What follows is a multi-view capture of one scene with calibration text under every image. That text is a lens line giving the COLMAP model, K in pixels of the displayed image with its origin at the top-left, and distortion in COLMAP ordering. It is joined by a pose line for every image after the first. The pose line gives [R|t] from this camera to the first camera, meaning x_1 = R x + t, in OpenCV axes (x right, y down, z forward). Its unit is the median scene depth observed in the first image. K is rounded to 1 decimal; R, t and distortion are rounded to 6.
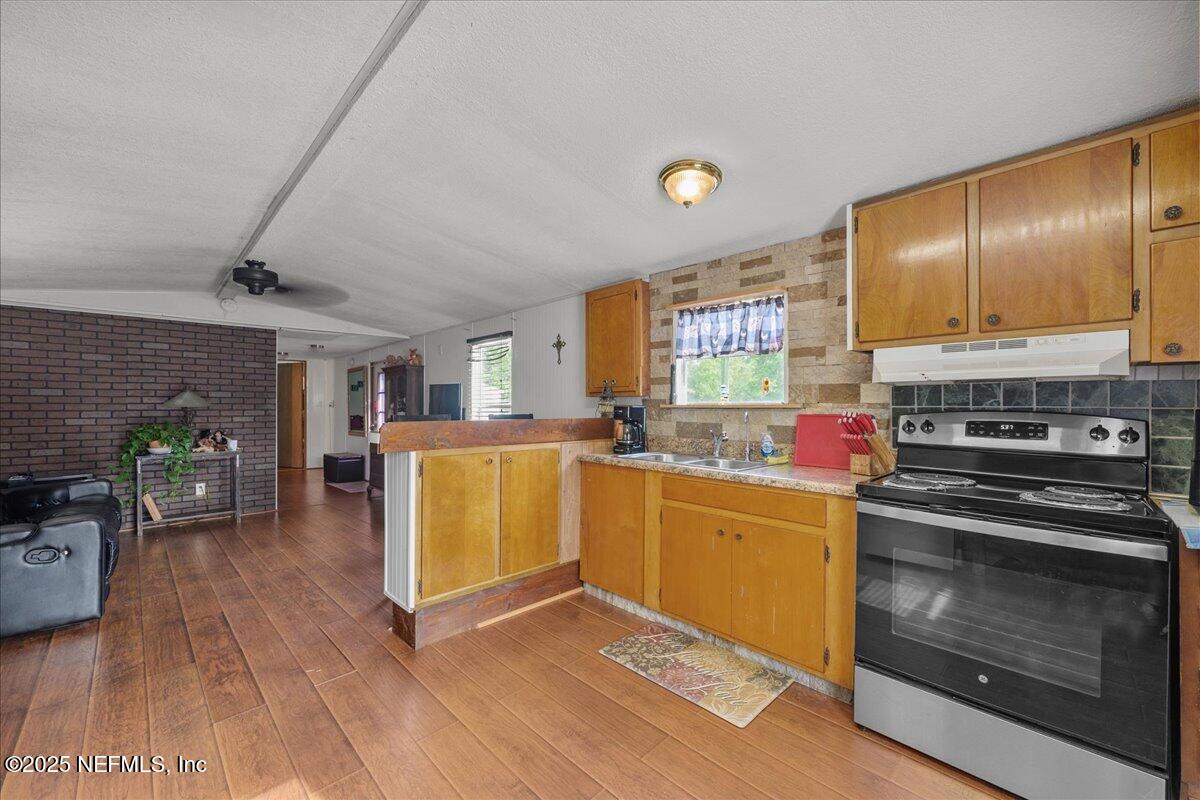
lens RADIAL K [[481.0, 0, 602.1], [0, 481.0, 403.3], [0, 0, 1]] dist [0.000612, 0.000146]
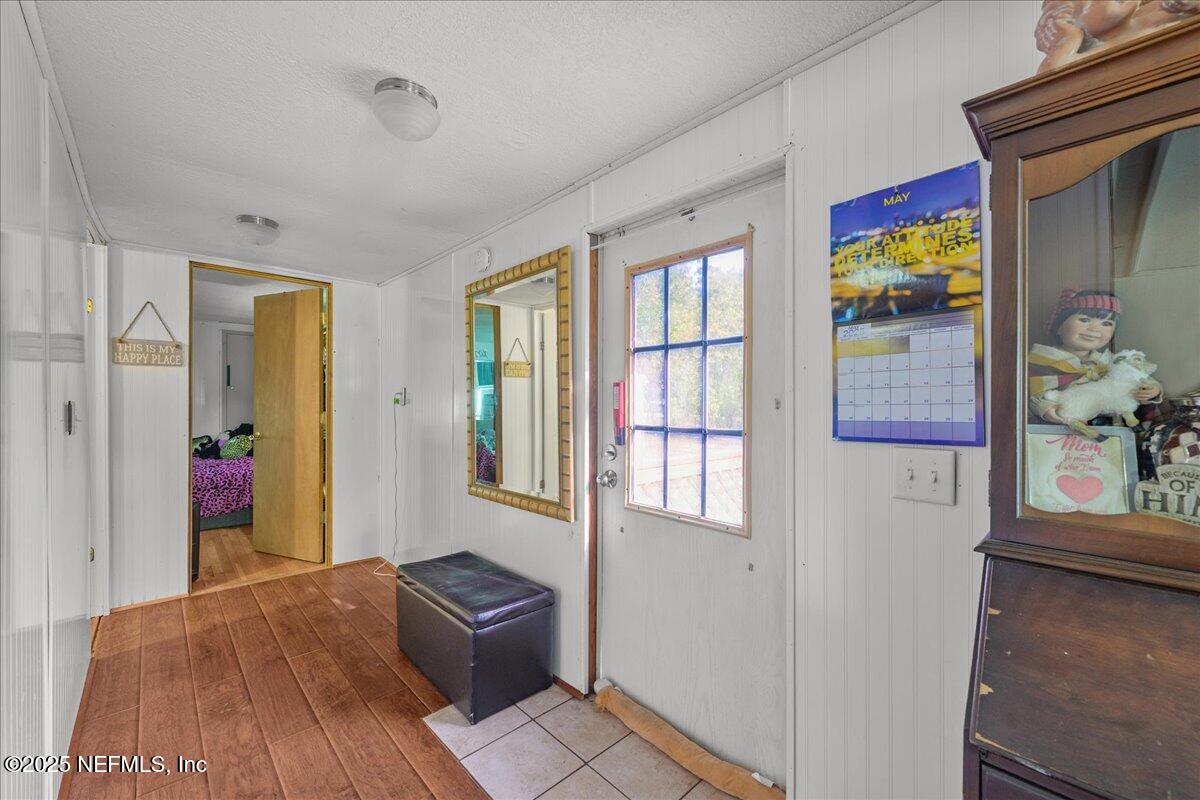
lens RADIAL K [[481.0, 0, 602.1], [0, 481.0, 403.3], [0, 0, 1]] dist [0.000612, 0.000146]
pose [[0.999862, 0.002778, -0.016374, -0.686655], [-0.002653, 0.999967, 0.007653, 0.005602], [0.016395, -0.007608, 0.999837, 1.085100]]
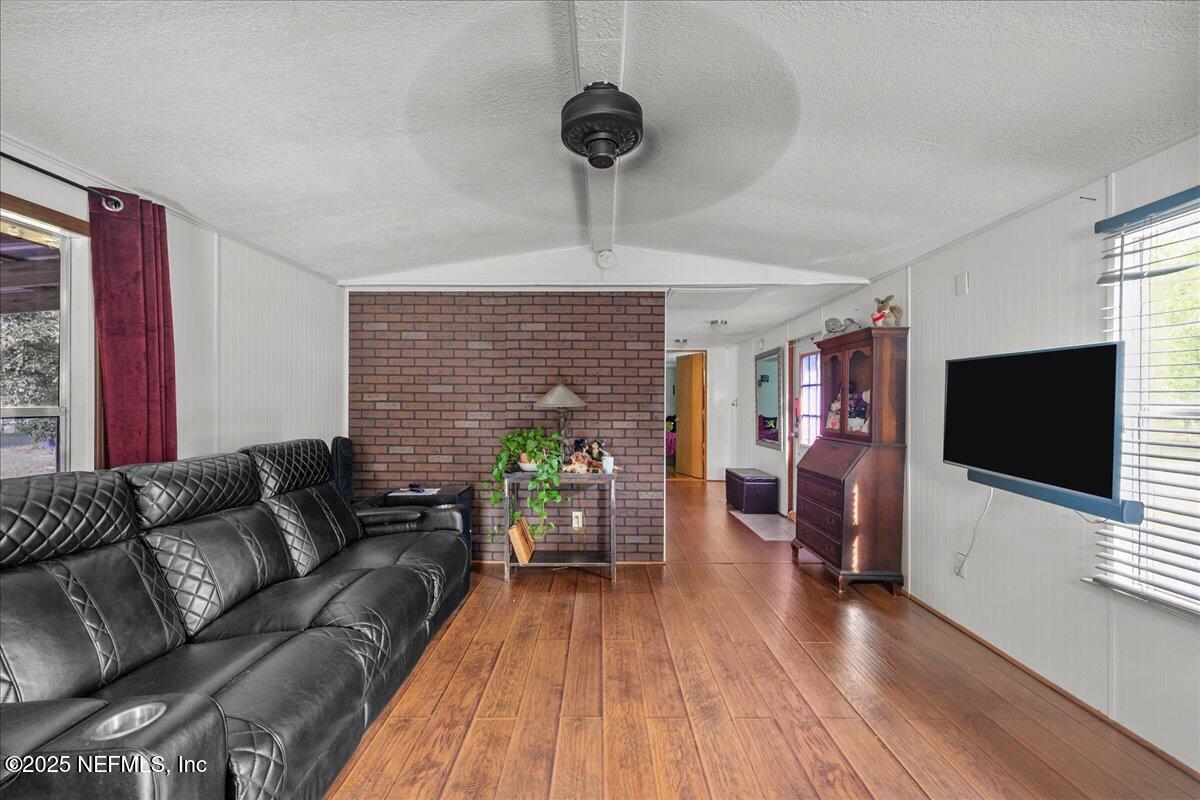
lens RADIAL K [[481.0, 0, 602.1], [0, 481.0, 403.3], [0, 0, 1]] dist [0.000612, 0.000146]
pose [[0.717889, 0.004623, -0.696142, -0.292338], [-0.001334, 0.999985, 0.005265, -0.001702], [0.696156, -0.002851, 0.717885, 0.489312]]
